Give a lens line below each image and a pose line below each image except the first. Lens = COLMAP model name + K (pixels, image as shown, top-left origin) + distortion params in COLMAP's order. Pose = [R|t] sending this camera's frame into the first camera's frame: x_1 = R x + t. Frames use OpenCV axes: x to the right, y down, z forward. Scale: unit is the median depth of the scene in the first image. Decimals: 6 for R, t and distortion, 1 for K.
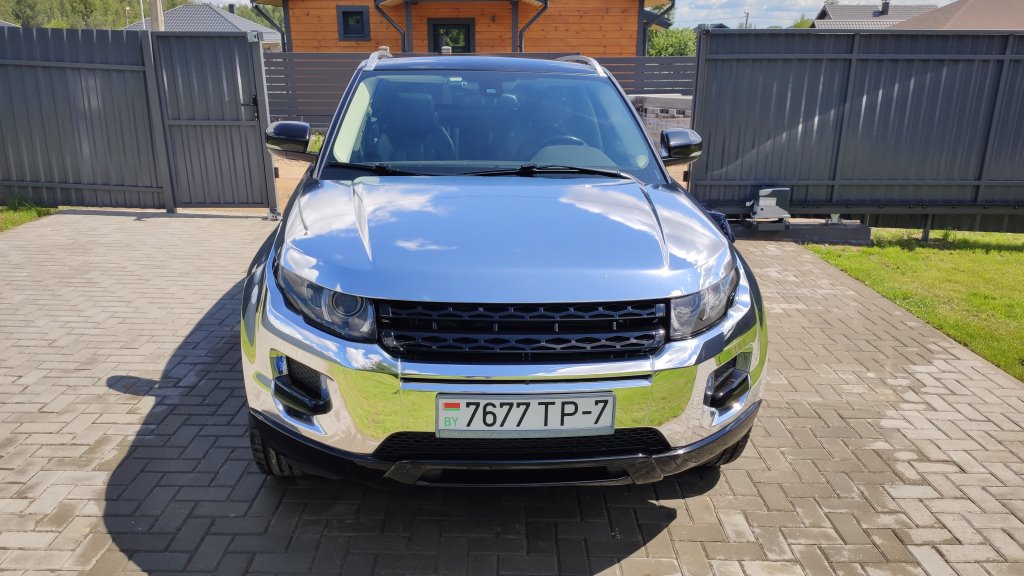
lens RADIAL K [[773.2, 0, 504.8], [0, 773.2, 288.5], [0, 0, 1]] dist [0.010116, -0.003349]
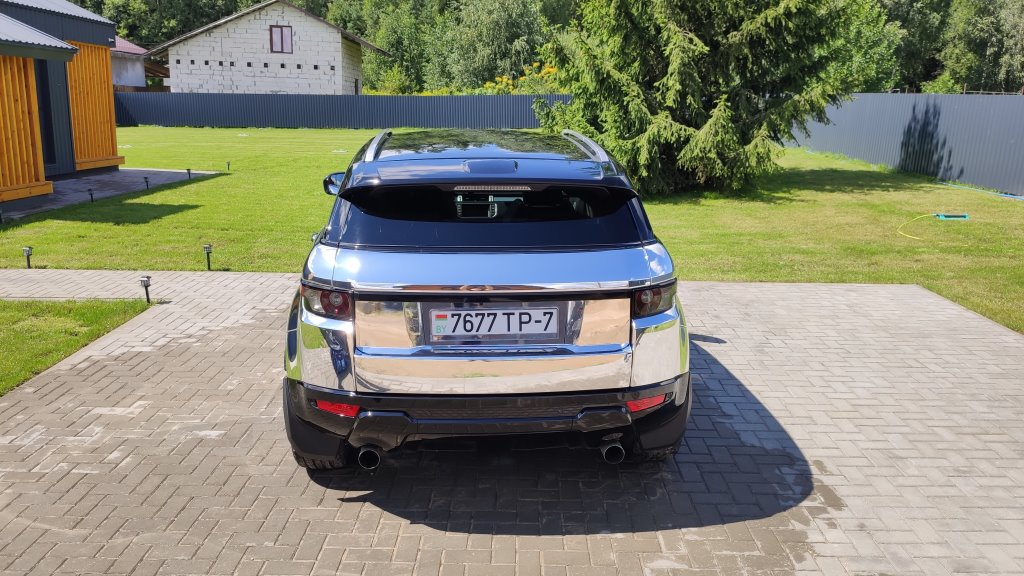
lens RADIAL K [[773.2, 0, 504.8], [0, 773.2, 288.5], [0, 0, 1]] dist [0.010116, -0.003349]
pose [[-0.999184, -0.035832, 0.018639, -0.096938], [-0.021291, 0.859424, 0.510821, -0.690771], [-0.034322, 0.510007, -0.859485, 2.121321]]
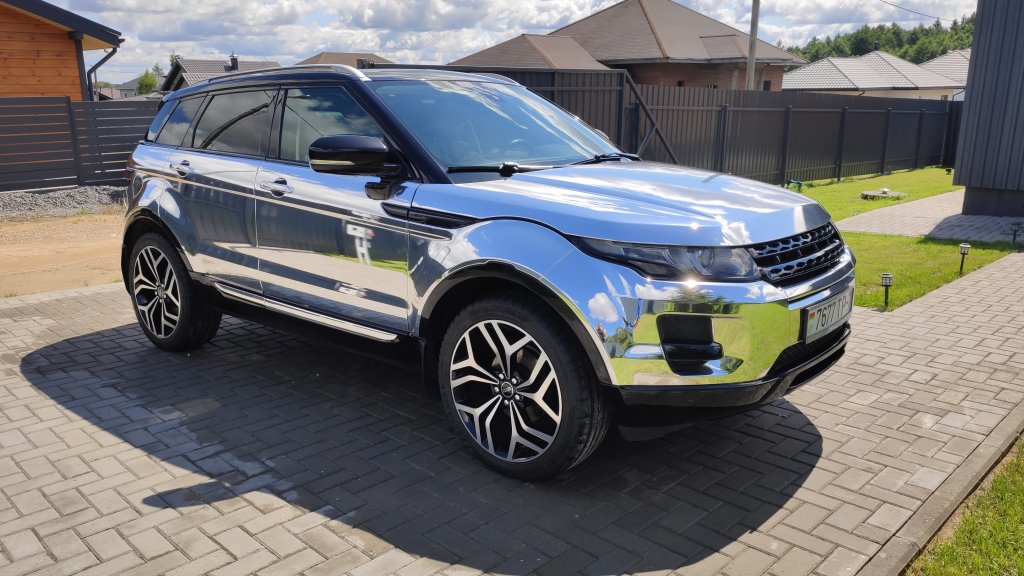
lens RADIAL K [[773.2, 0, 504.8], [0, 773.2, 288.5], [0, 0, 1]] dist [0.010116, -0.003349]
pose [[0.709332, -0.178908, 0.681792, -0.684519], [0.222567, 0.974617, 0.024191, -0.020169], [-0.668814, 0.134585, 0.731146, 0.205557]]
